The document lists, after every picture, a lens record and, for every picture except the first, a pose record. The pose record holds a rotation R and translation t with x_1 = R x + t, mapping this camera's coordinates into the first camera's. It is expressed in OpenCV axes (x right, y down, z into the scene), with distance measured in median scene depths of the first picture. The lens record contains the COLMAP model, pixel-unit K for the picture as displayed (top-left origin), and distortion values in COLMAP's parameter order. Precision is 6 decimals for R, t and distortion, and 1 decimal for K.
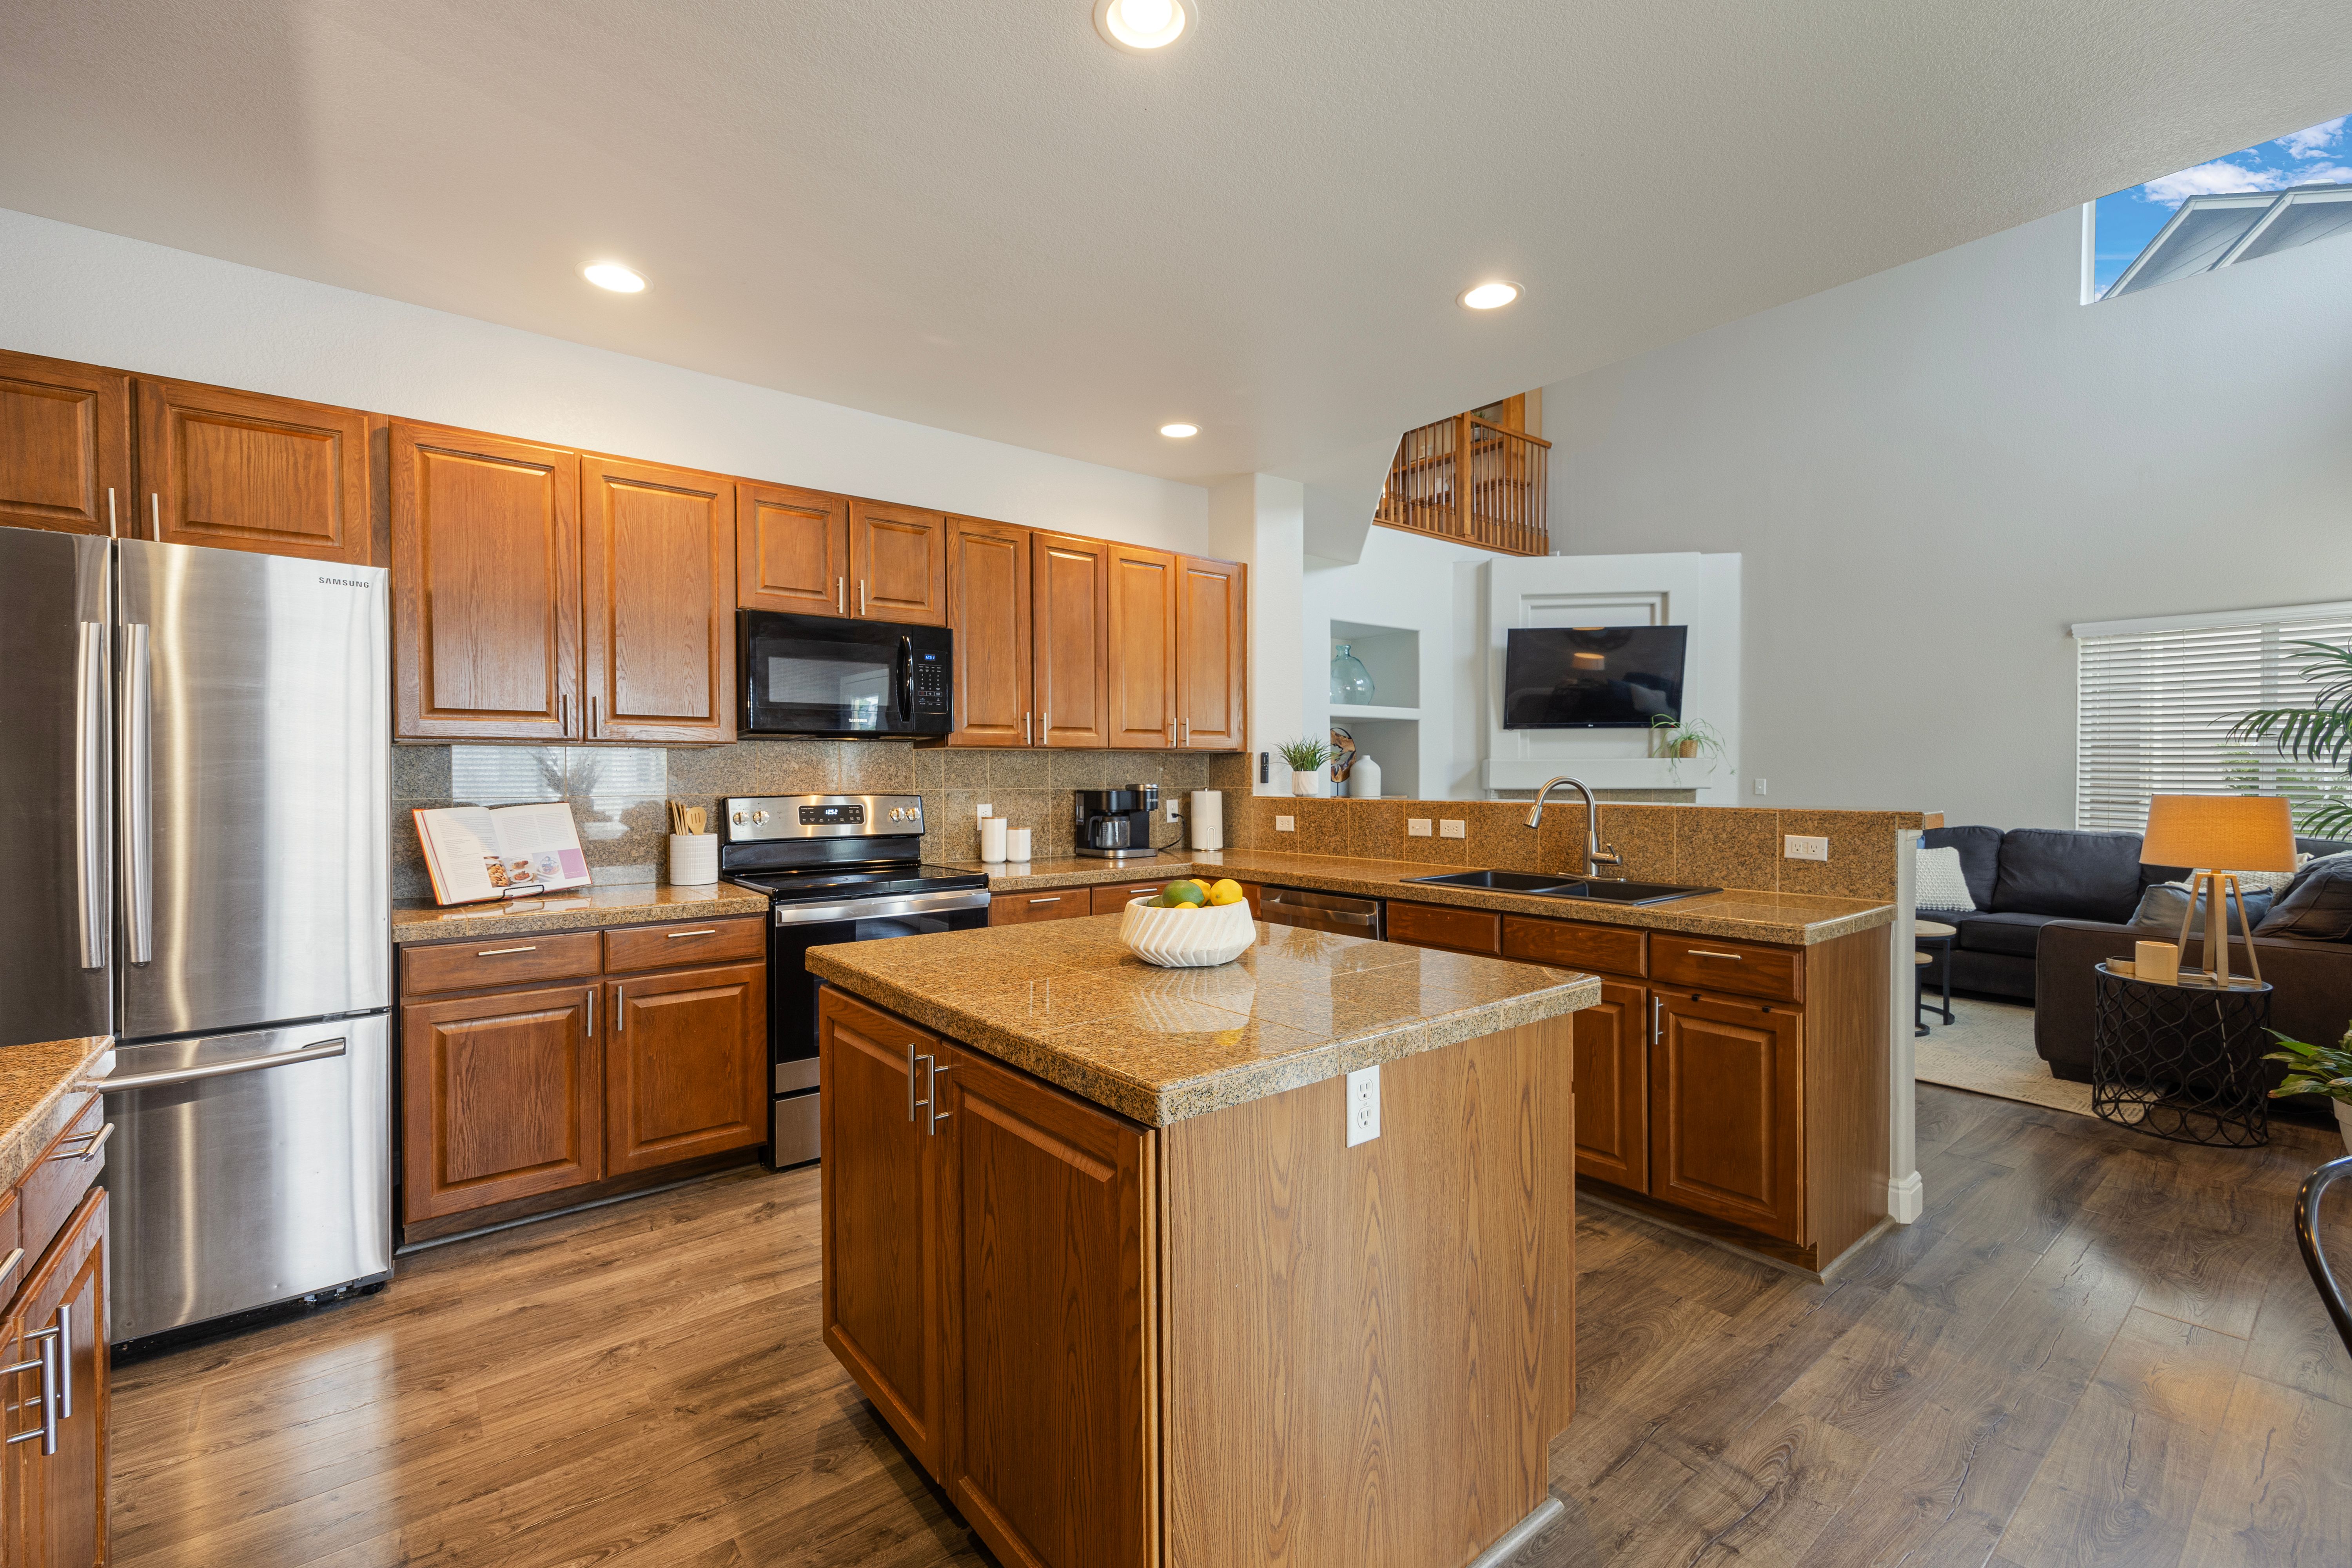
lens RADIAL K [[1008.0, 0, 1176.0], [0, 1008.0, 784.0], [0, 0, 1]] dist [0.003521, 0.000733]
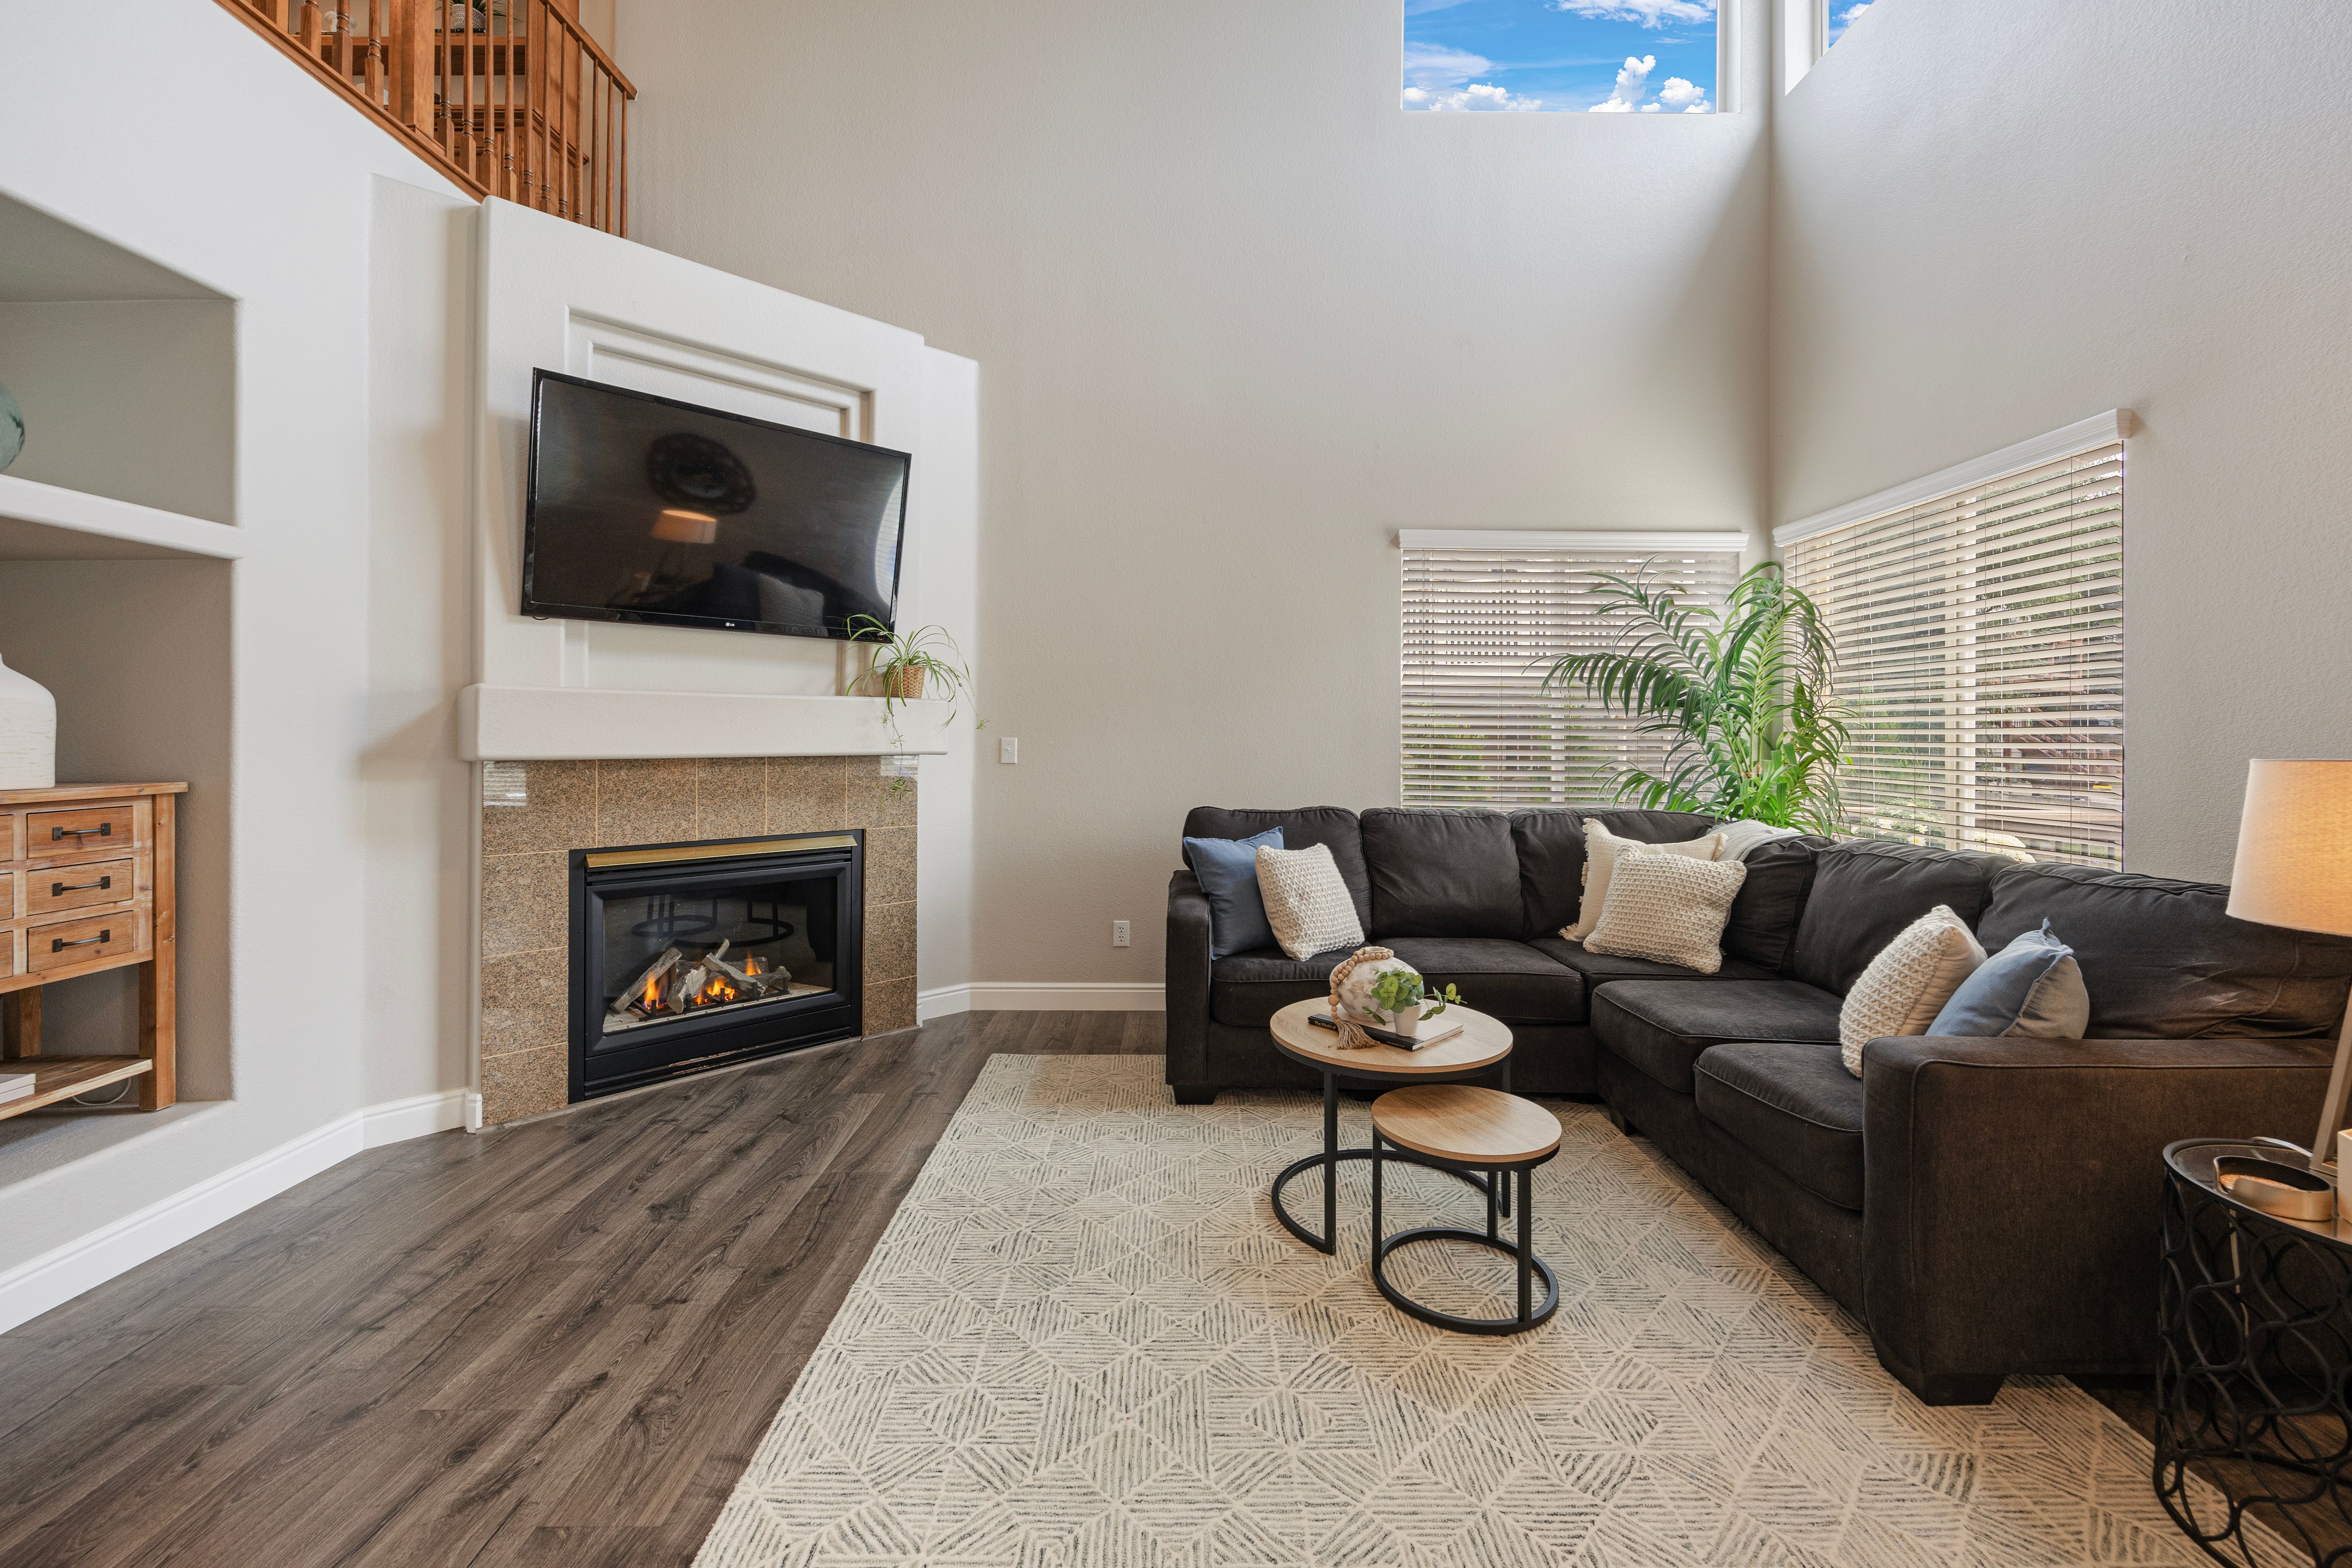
lens RADIAL K [[975.0, 0, 1179.5], [0, 975.0, 729.2], [0, 0, 1]] dist [-0.002114, -0.000227]
pose [[0.622034, 0.011884, 0.782900, 0.234413], [0.004266, 0.999819, -0.018566, 0.001518], [-0.782979, 0.014888, 0.621870, 0.701259]]
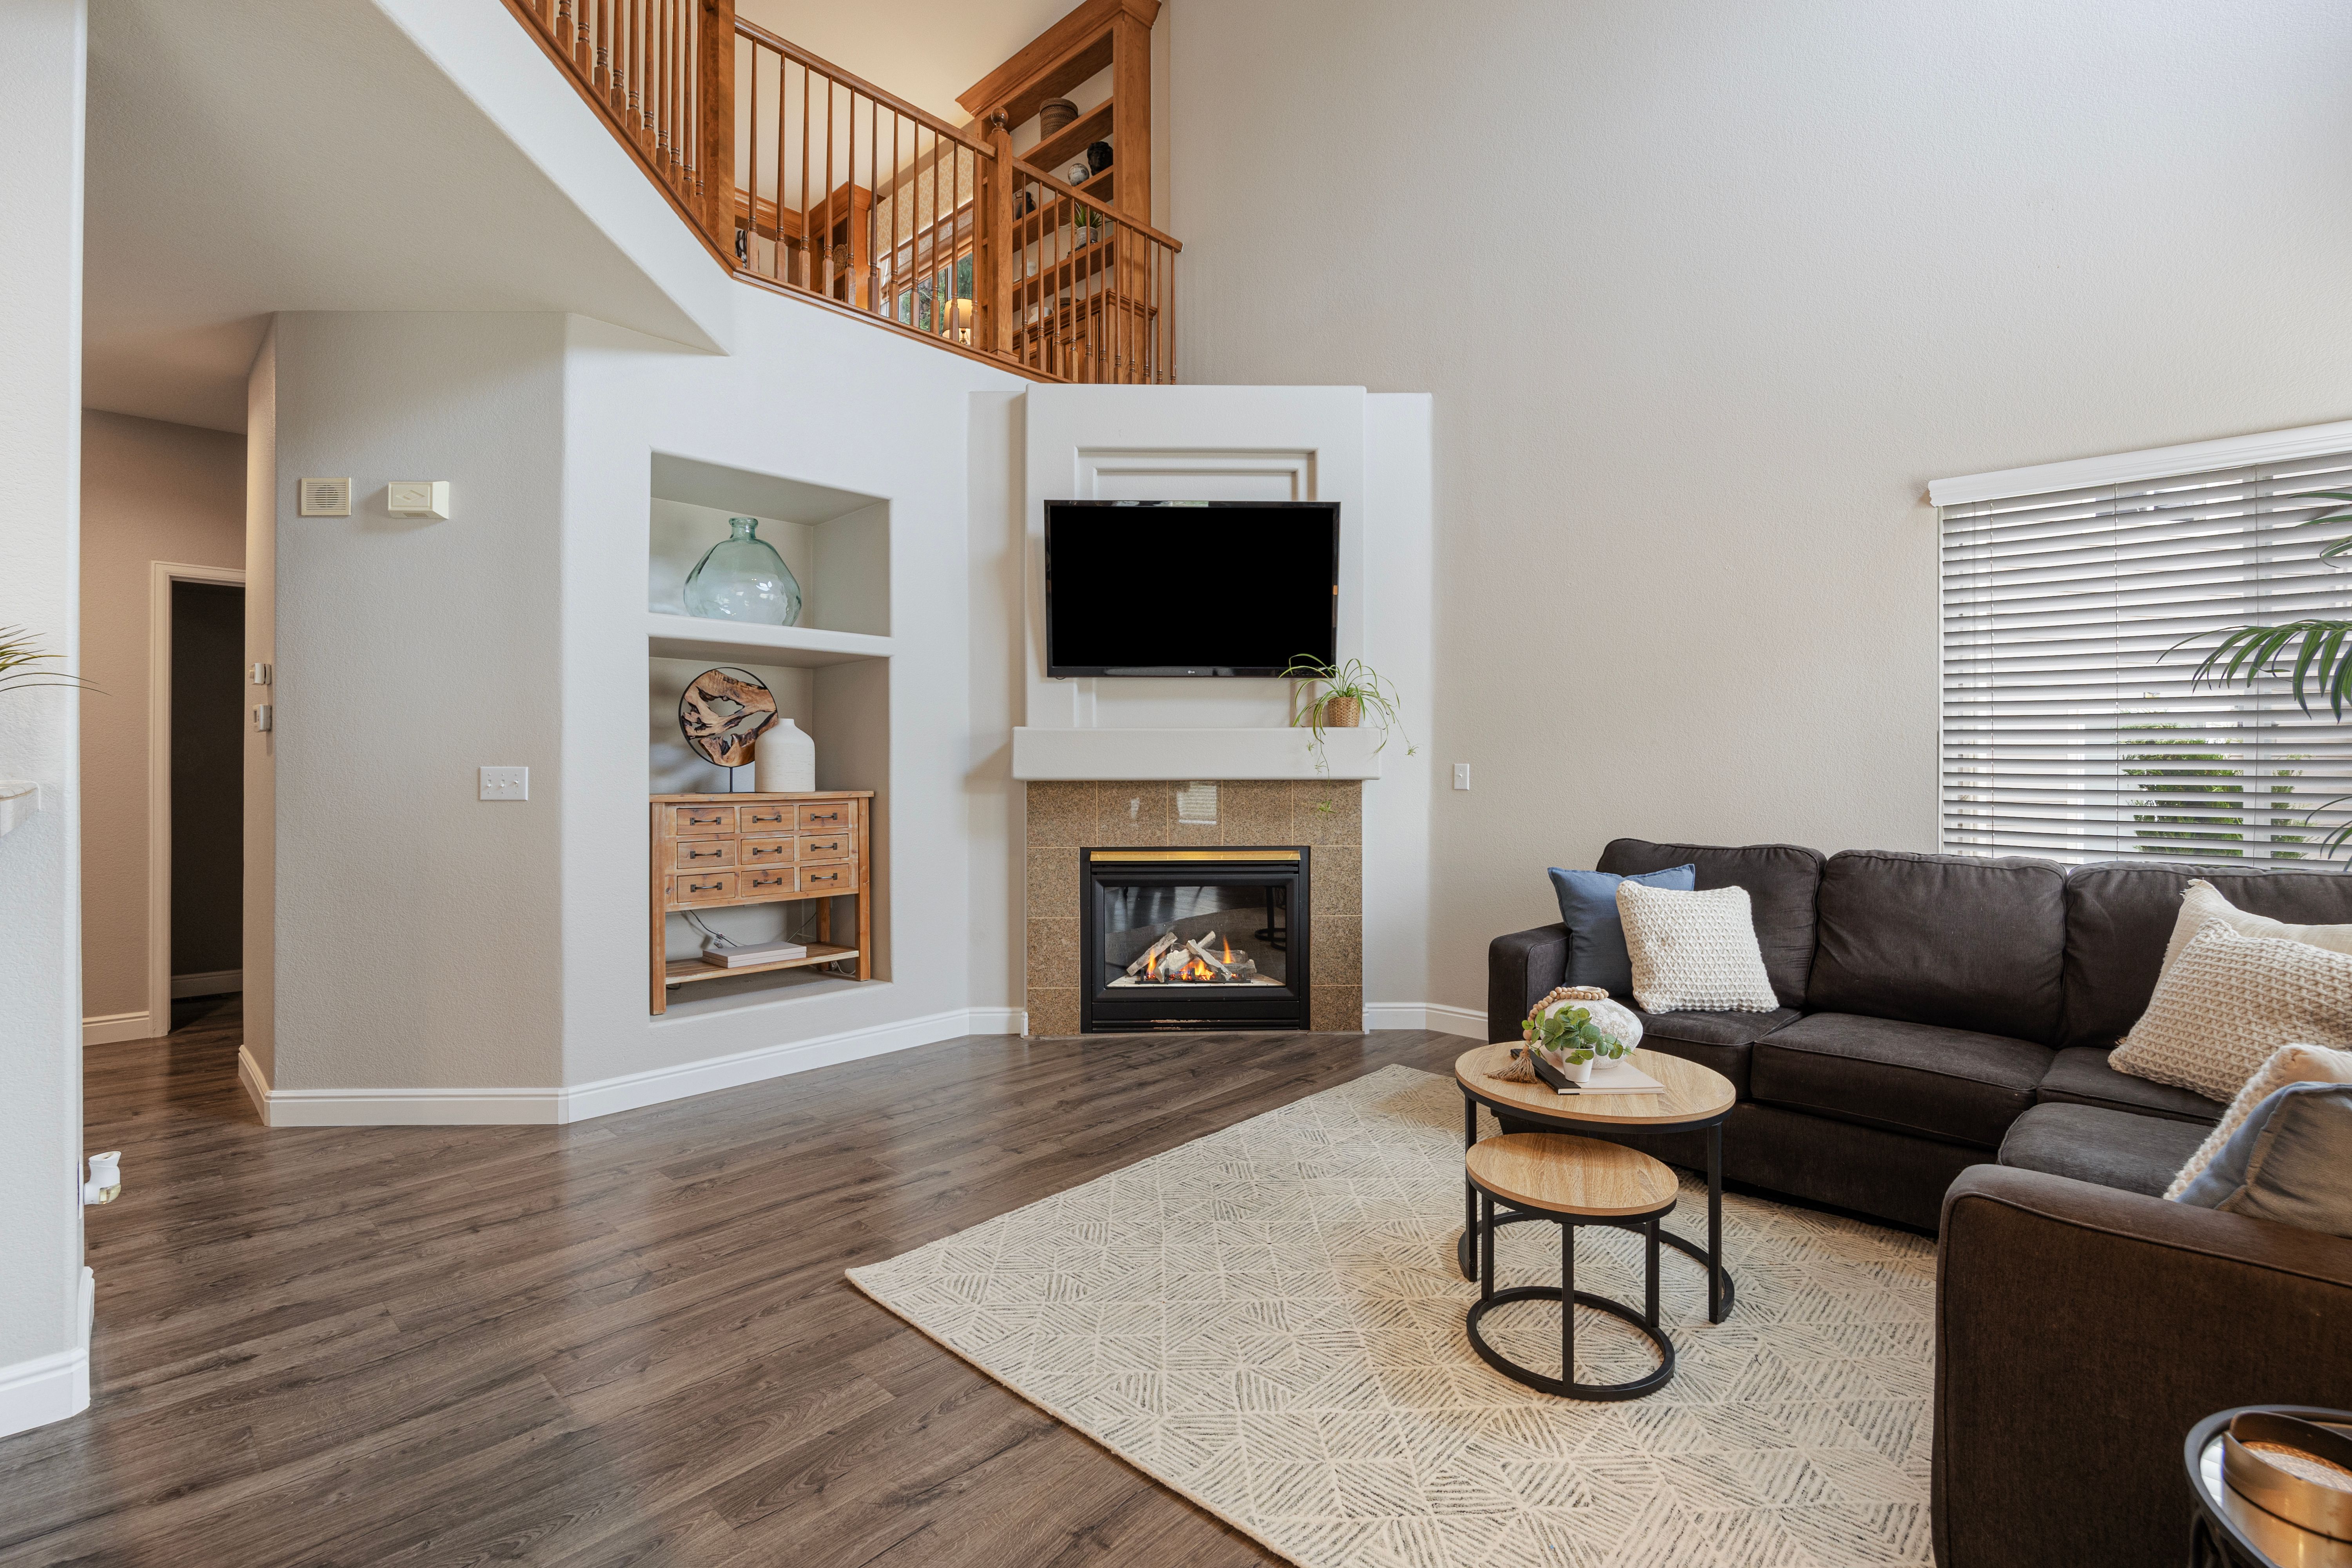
lens RADIAL K [[1053.6, 0, 1180.1], [0, 1053.6, 769.5], [0, 0, 1]] dist [-0.013807, 0.000185]
pose [[0.989318, 0.003418, 0.145736, 0.404778], [-0.001447, 0.999906, -0.013626, 0.009132], [-0.145769, 0.013270, 0.989230, 0.505881]]
